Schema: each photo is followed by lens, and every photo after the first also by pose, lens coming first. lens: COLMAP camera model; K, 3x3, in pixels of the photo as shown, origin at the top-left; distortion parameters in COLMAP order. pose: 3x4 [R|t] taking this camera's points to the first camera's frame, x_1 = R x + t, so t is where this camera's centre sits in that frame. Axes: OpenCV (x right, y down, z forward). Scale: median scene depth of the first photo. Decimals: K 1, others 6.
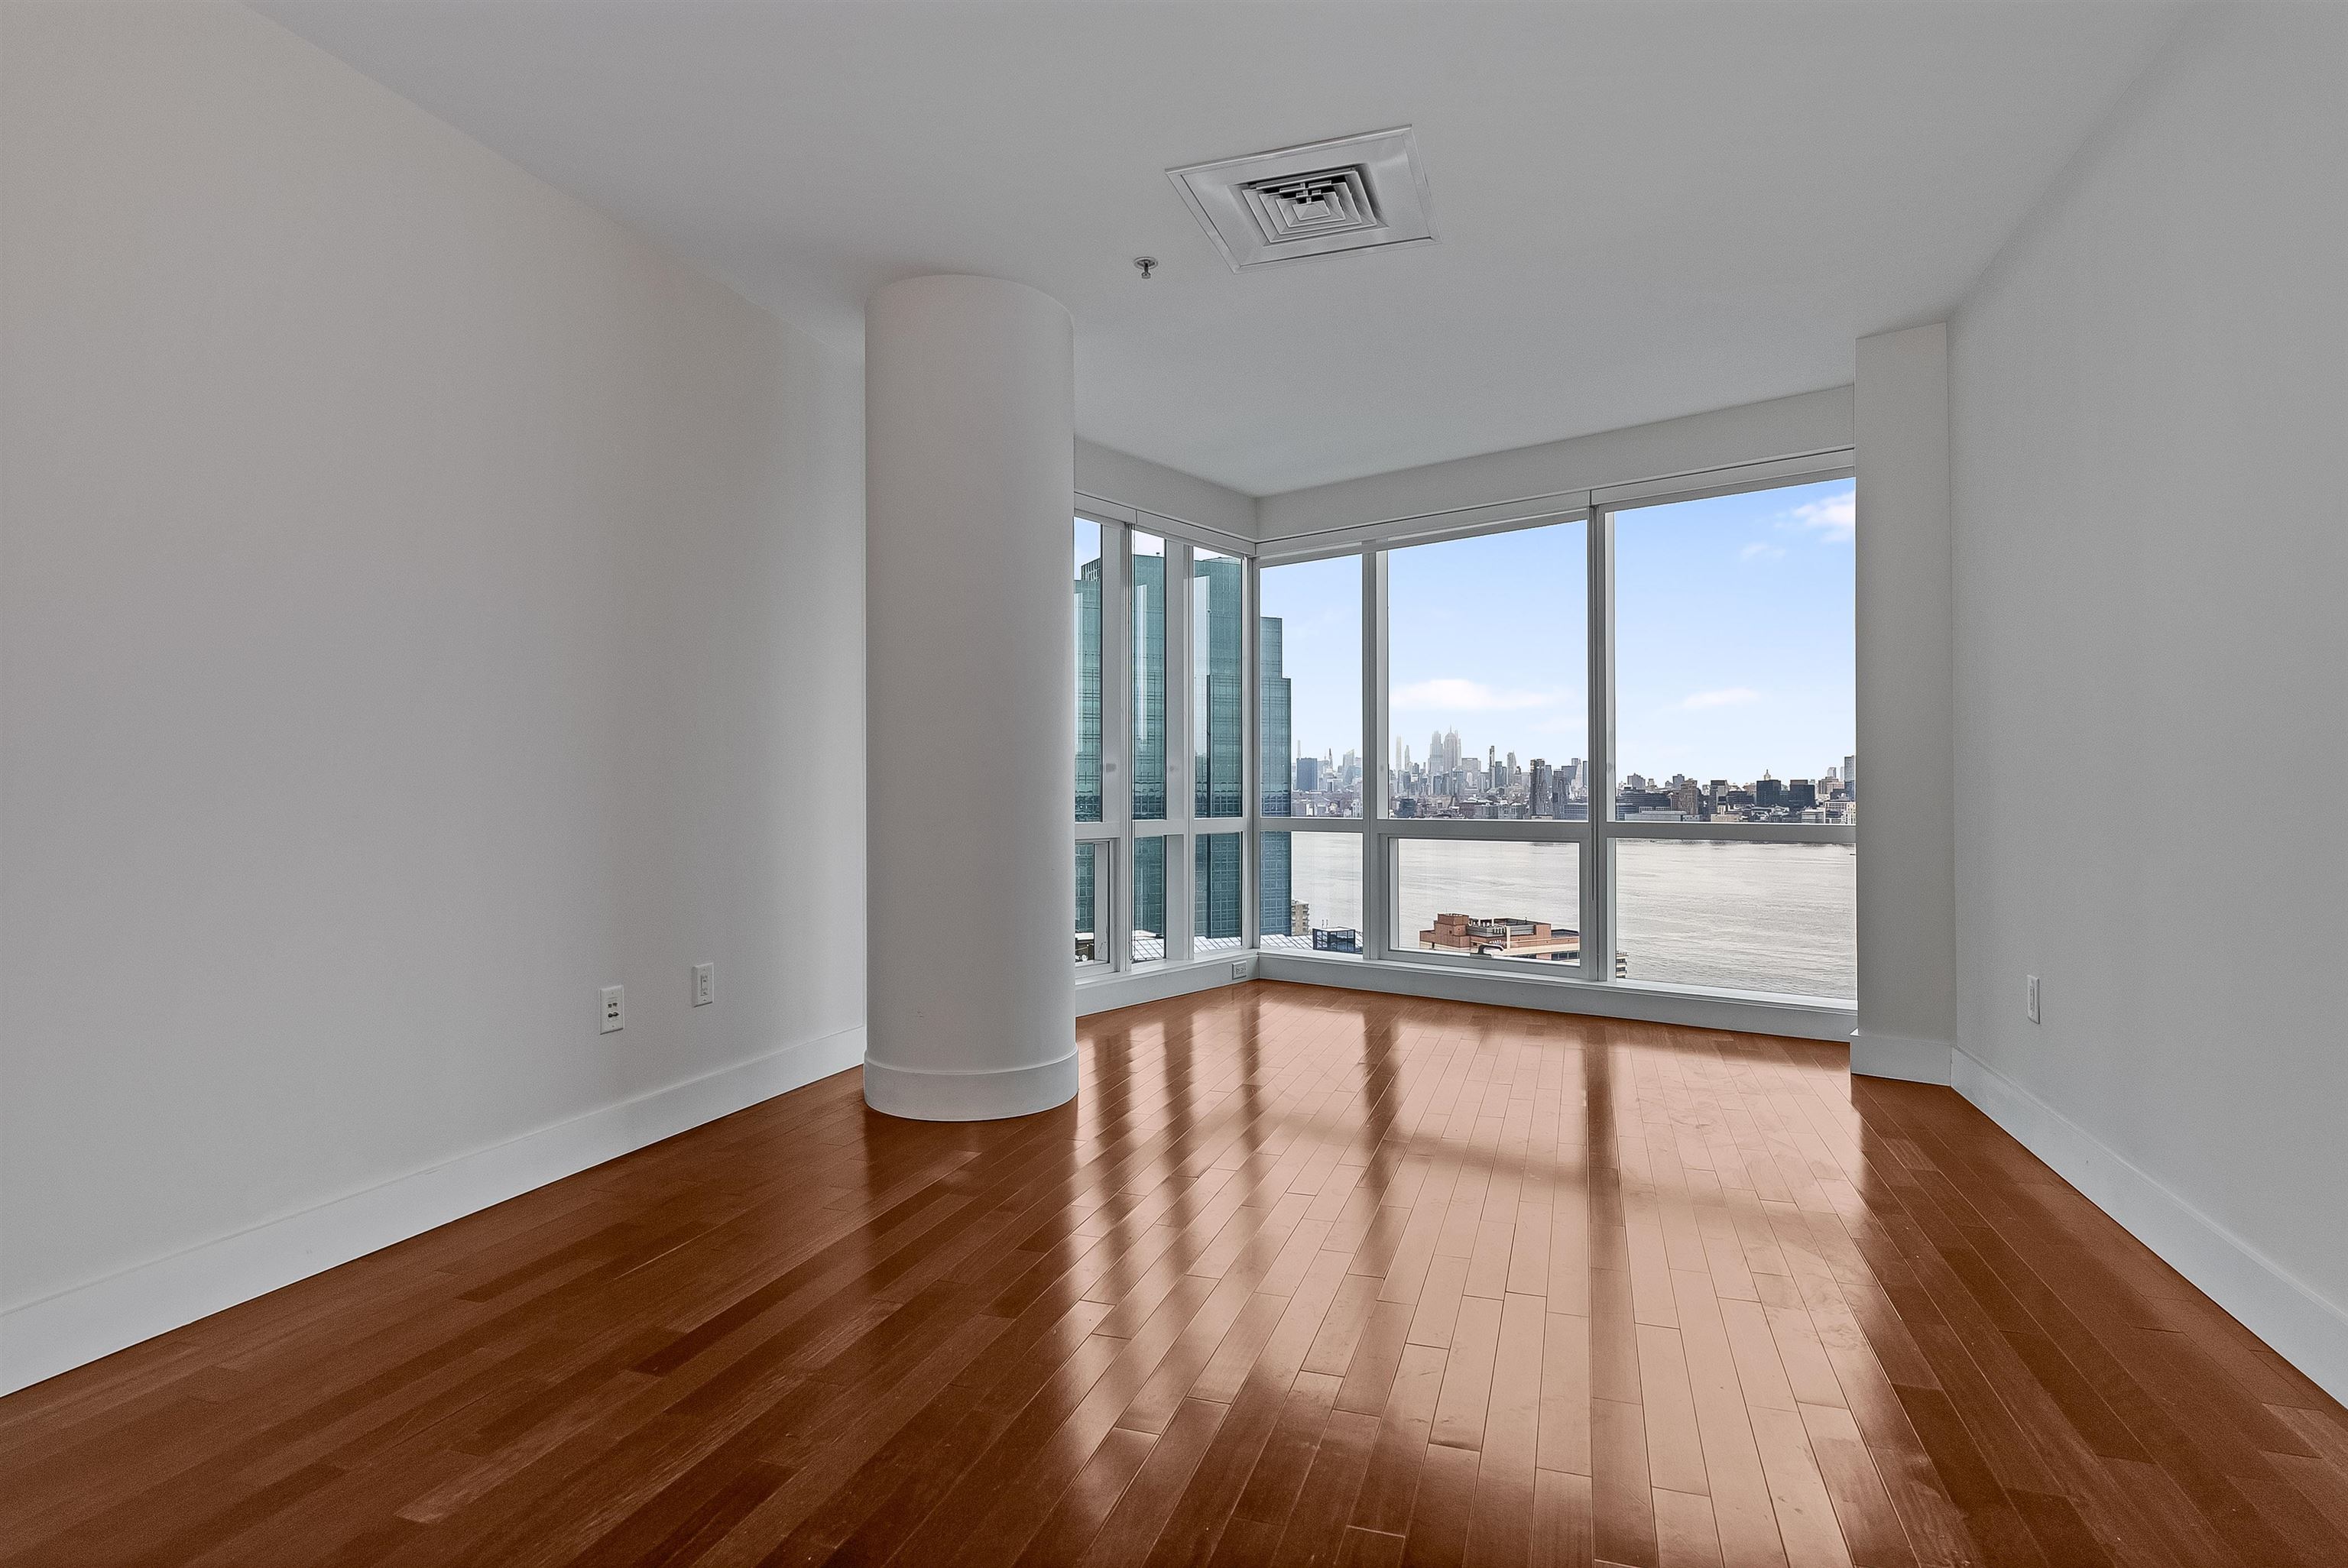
lens RADIAL K [[1216.0, 0, 1174.0], [0, 1216.0, 784.0], [0, 0, 1]] dist [-0.003572, -0.000134]
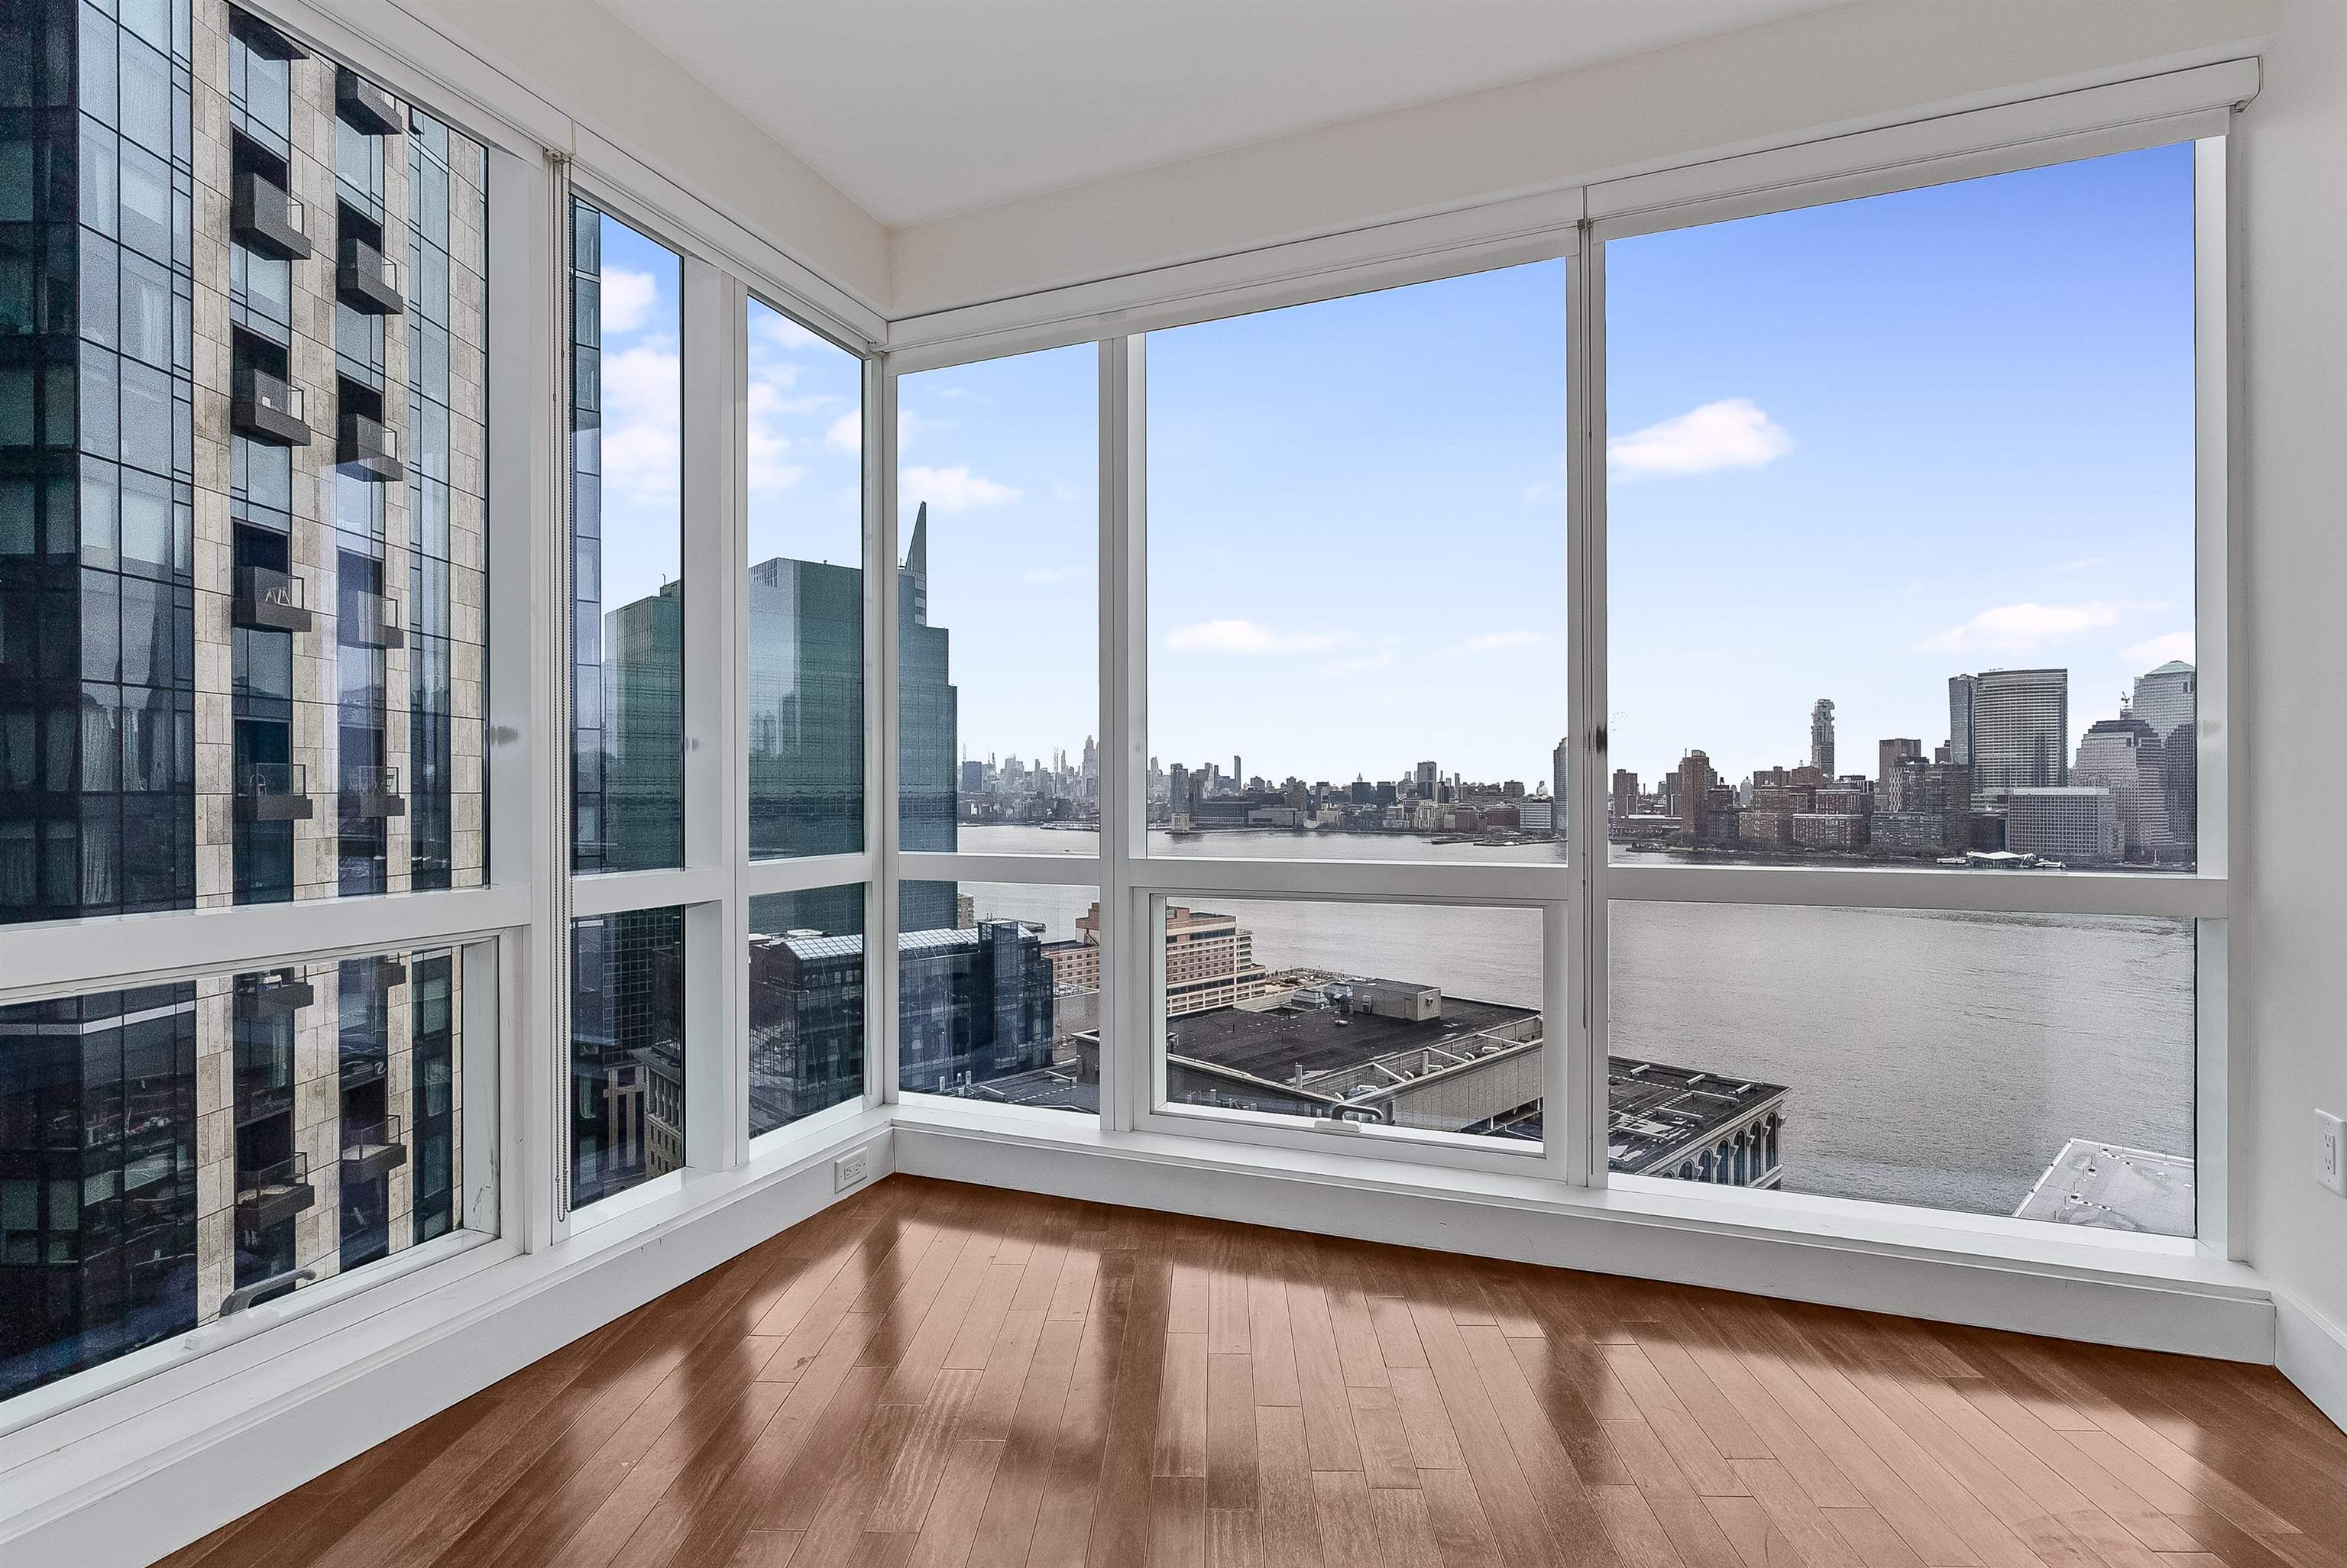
lens RADIAL K [[1108.0, 0, 1180.3], [0, 1108.0, 792.3], [0, 0, 1]] dist [-0.000795, 0.000710]
pose [[0.956873, -0.002135, 0.290497, 0.047387], [0.000276, 0.999979, 0.006441, -0.001641], [-0.290505, -0.006083, 0.956854, 0.497587]]
